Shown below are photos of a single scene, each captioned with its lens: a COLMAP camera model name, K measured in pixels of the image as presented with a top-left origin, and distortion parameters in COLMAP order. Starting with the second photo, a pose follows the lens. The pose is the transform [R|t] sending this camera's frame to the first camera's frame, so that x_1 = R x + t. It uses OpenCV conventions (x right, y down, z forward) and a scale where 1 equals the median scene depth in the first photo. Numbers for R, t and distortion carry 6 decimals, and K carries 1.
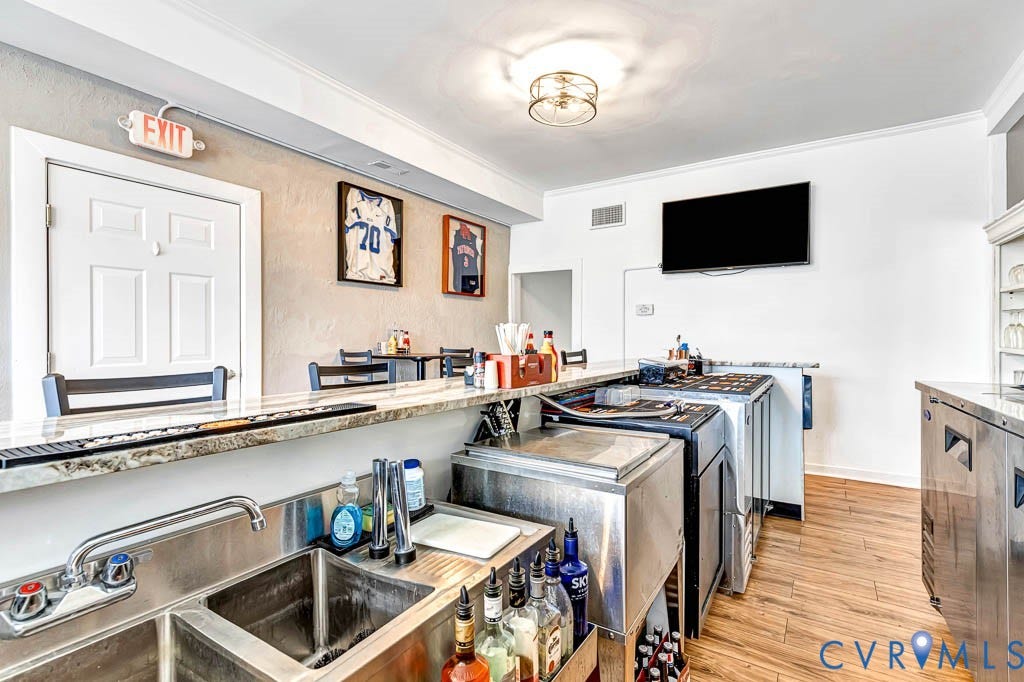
lens RADIAL K [[472.0, 0, 512.0], [0, 472.0, 341.0], [0, 0, 1]] dist [0.000811, -0.000247]
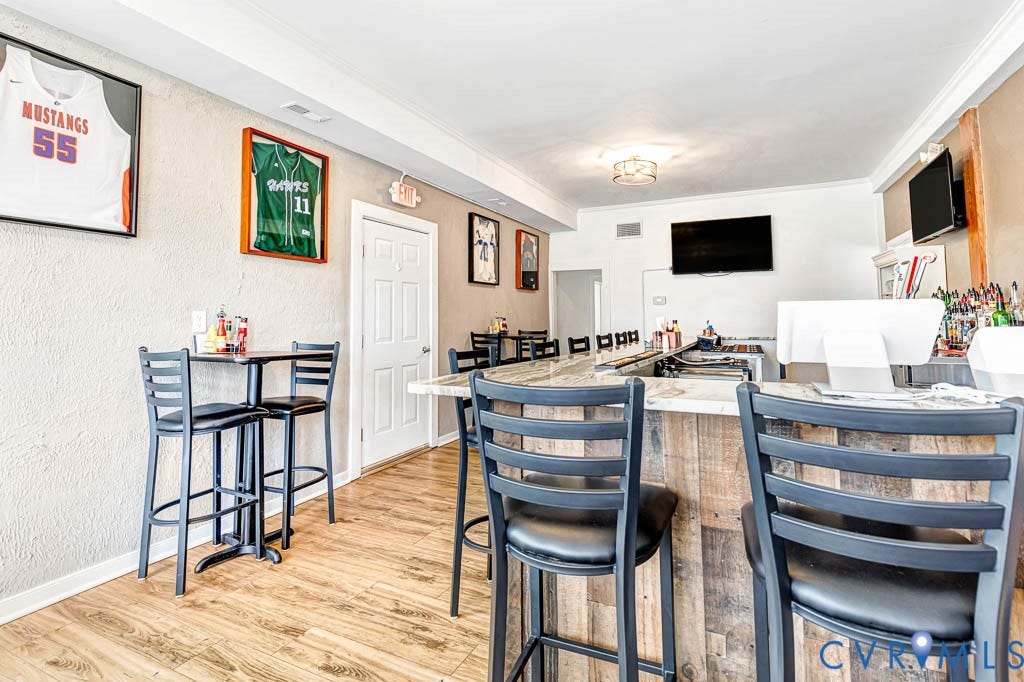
lens RADIAL K [[509.4, 0, 515.6], [0, 509.4, 289.0], [0, 0, 1]] dist [-0.000218, 0.000202]
pose [[0.988559, 0.001575, 0.150825, -0.439844], [0.008379, 0.997828, -0.065339, -0.008786], [-0.150600, 0.065855, 0.986399, -0.481986]]
